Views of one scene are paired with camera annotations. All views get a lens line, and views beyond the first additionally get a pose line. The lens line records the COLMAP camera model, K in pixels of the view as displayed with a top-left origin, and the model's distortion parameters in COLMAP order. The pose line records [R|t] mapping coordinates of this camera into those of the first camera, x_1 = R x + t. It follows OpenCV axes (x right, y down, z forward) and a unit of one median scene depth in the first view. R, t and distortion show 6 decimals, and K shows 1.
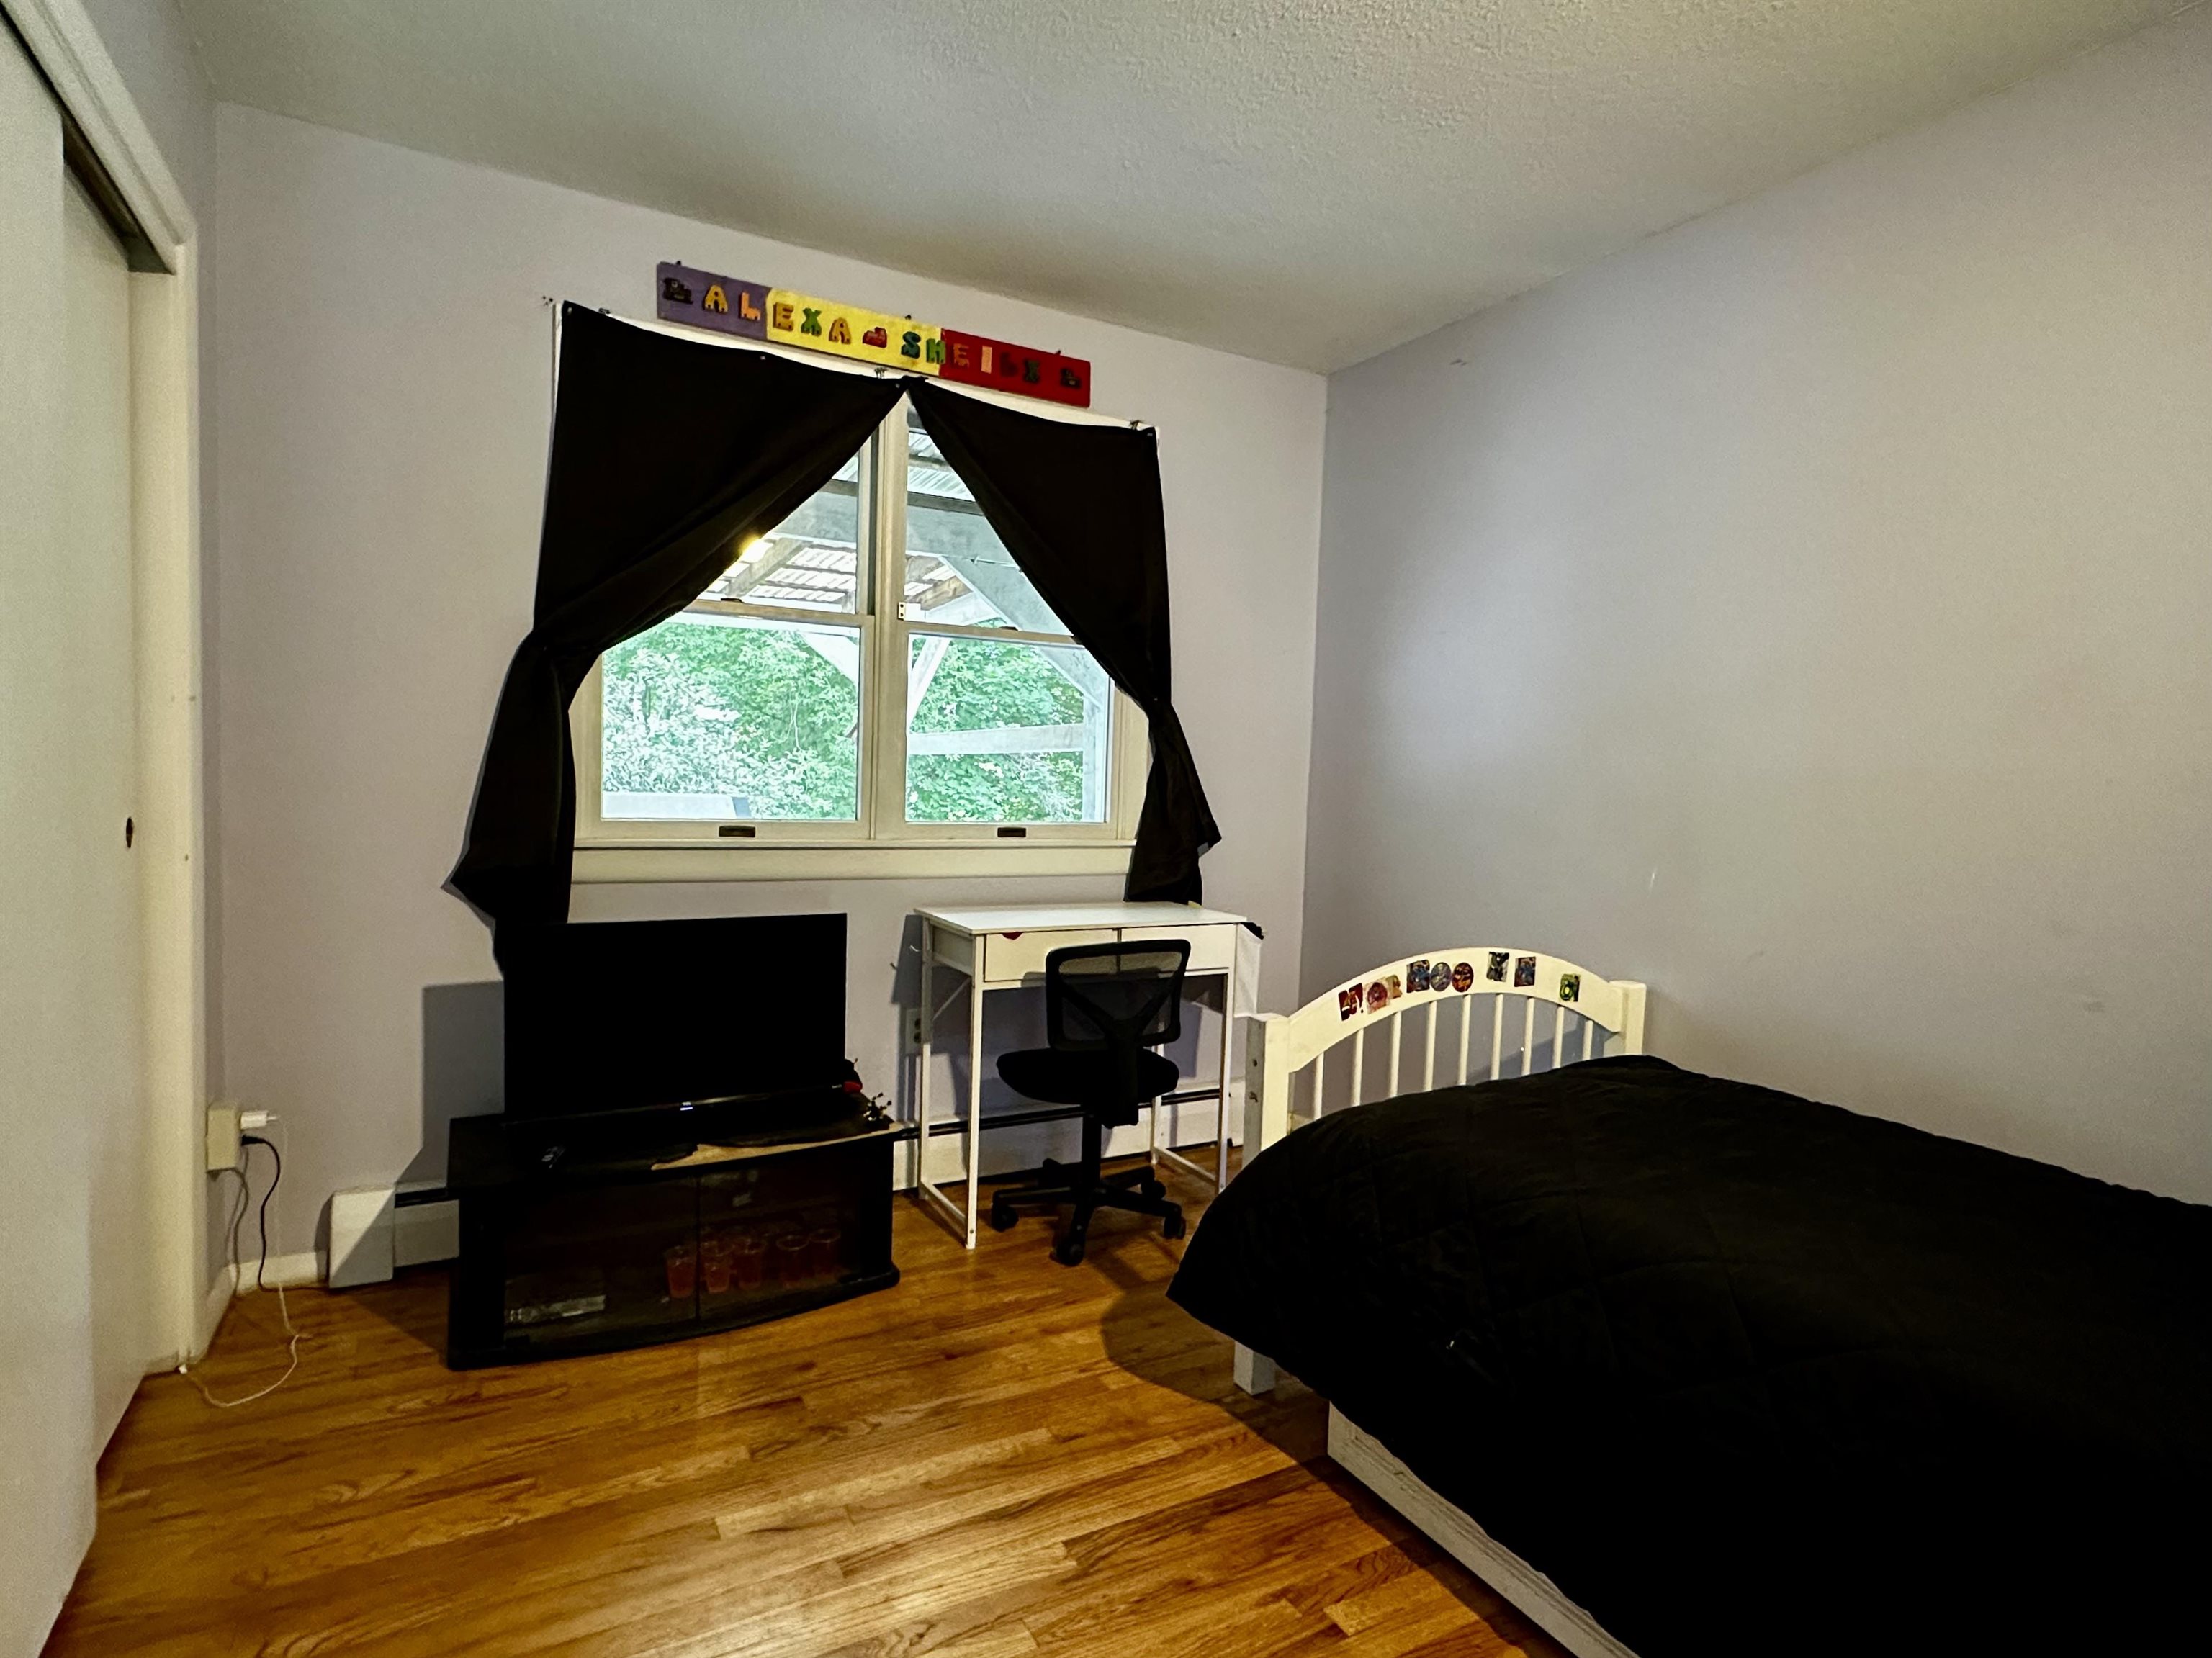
lens RADIAL K [[1109.0, 0, 1095.9], [0, 1109.0, 833.0], [0, 0, 1]] dist [-0.001867, 0.000680]
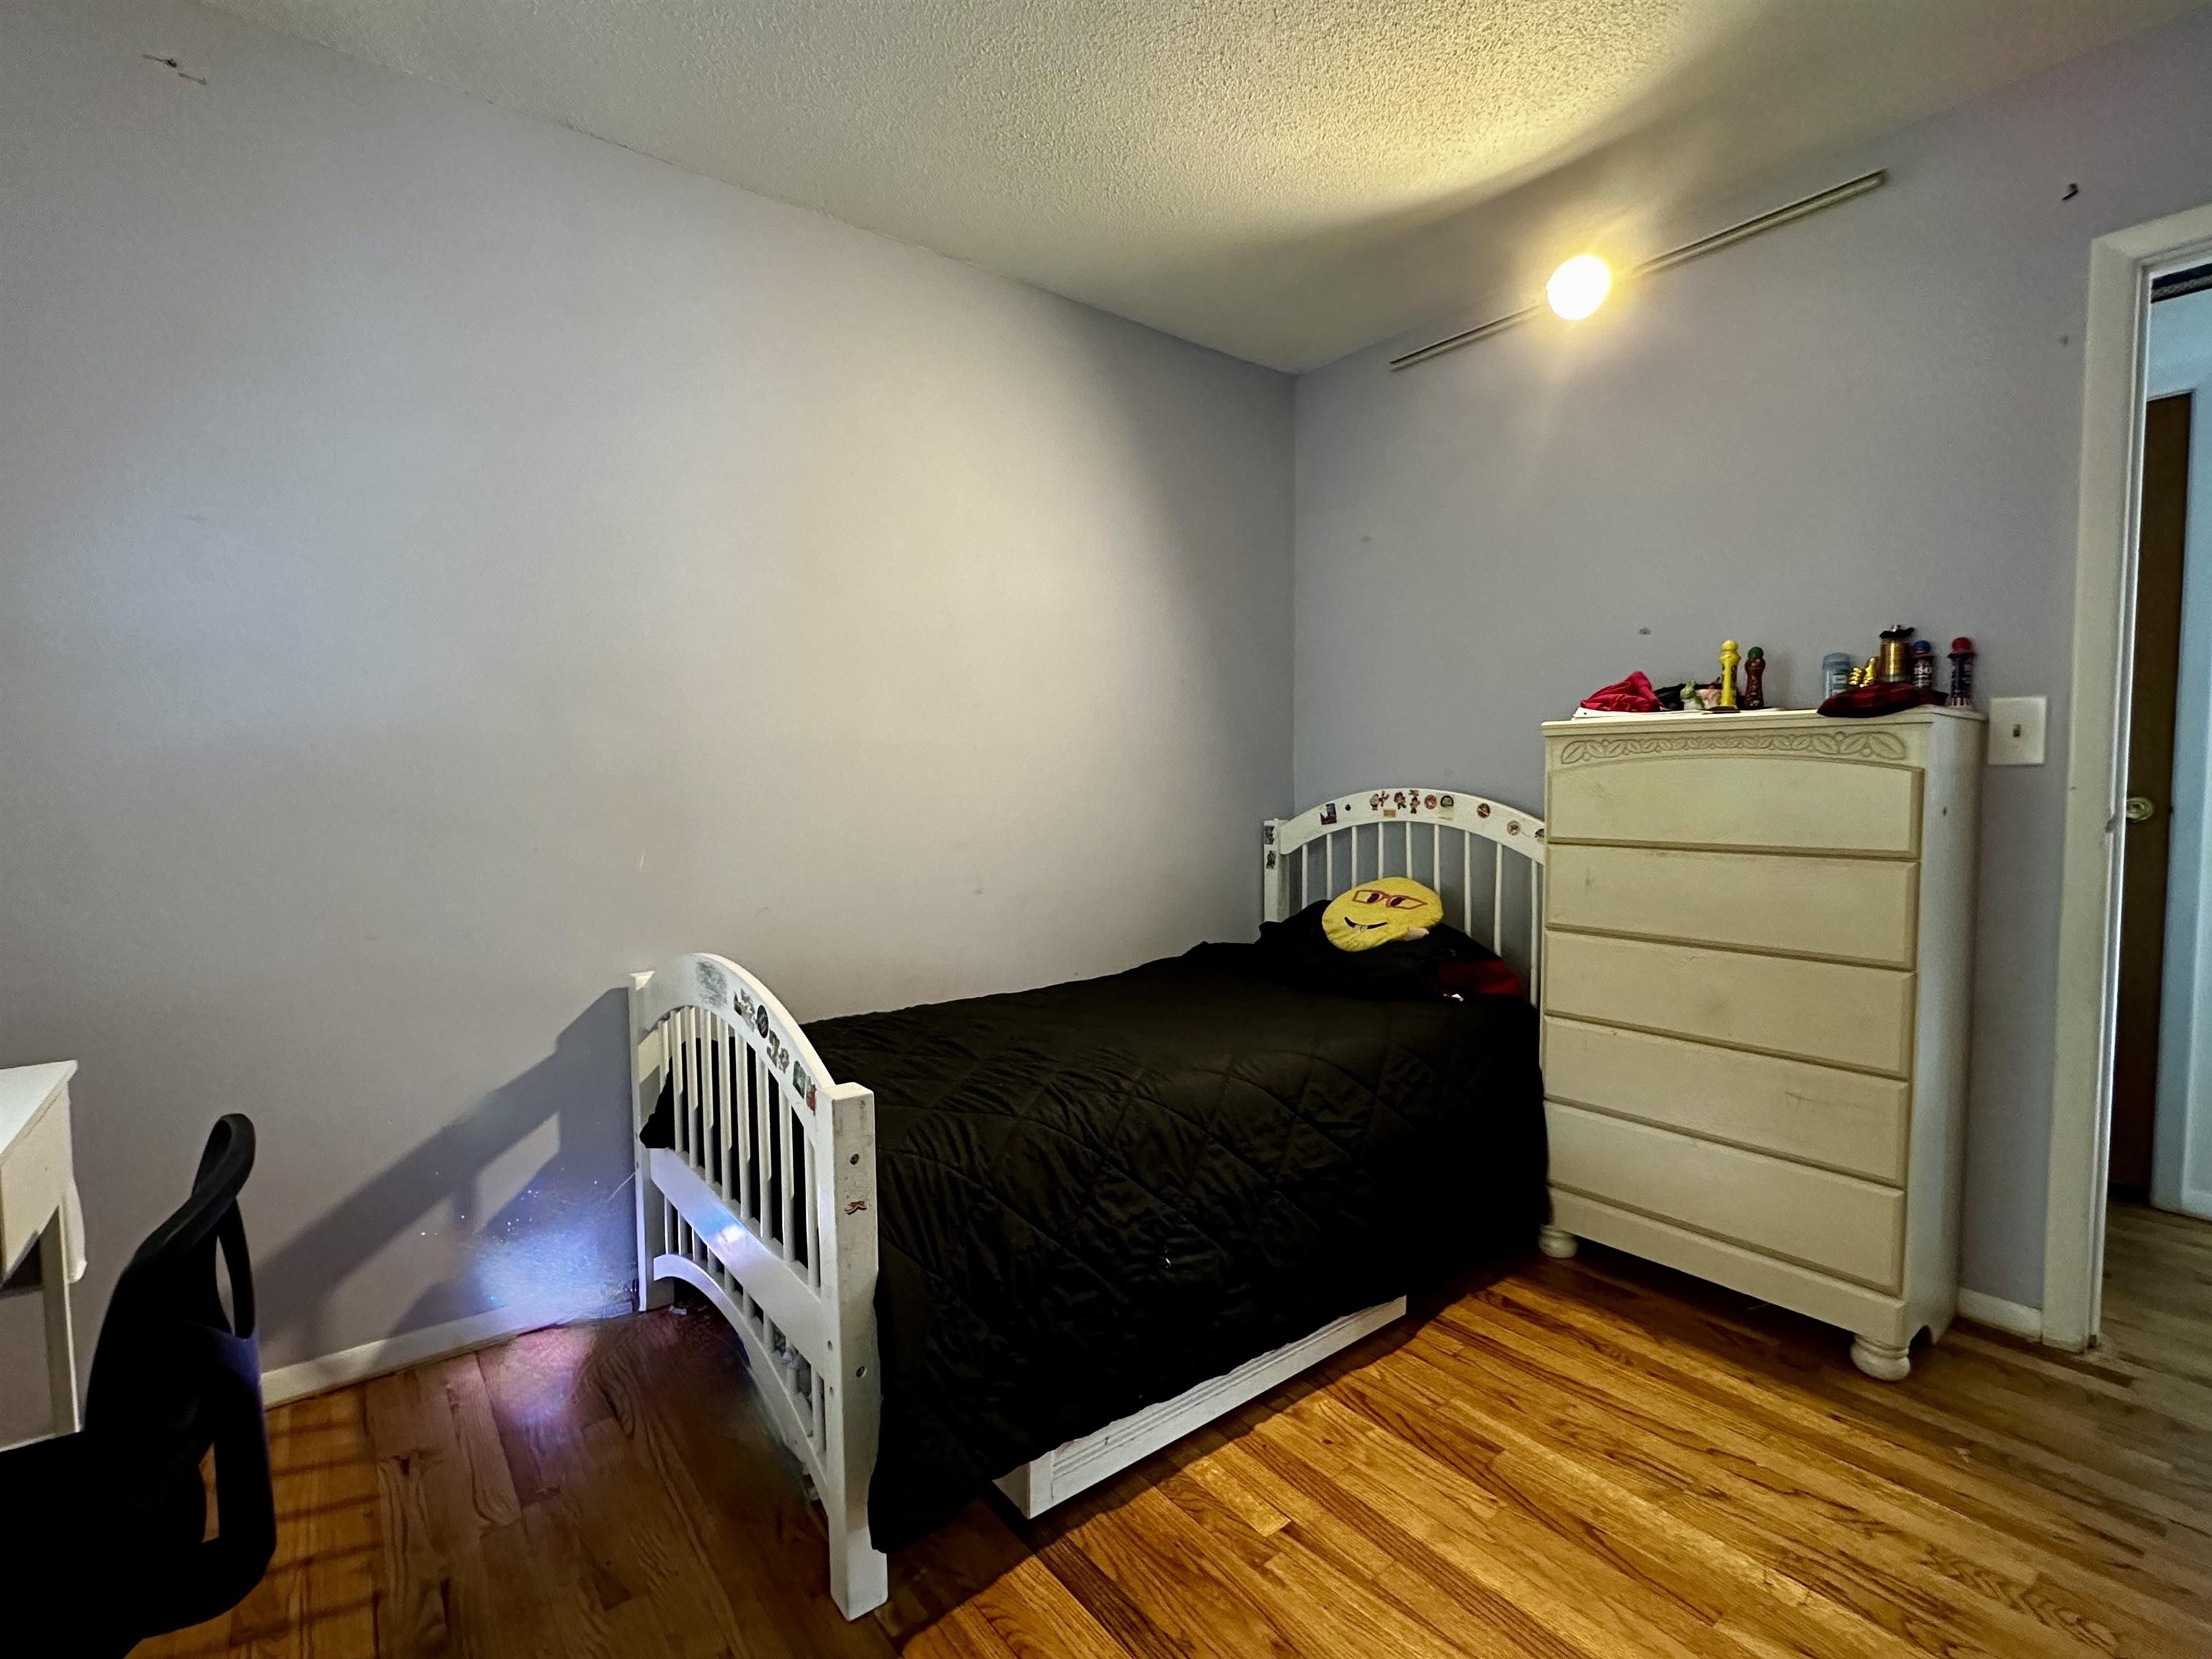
lens RADIAL K [[1025.0, 0, 1097.2], [0, 1025.0, 835.9], [0, 0, 1]] dist [-0.001918, -0.000220]
pose [[-0.141139, -0.091735, 0.985730, -0.622466], [0.055486, 0.993399, 0.100393, -0.065332], [-0.988434, 0.068864, -0.135117, 1.151917]]
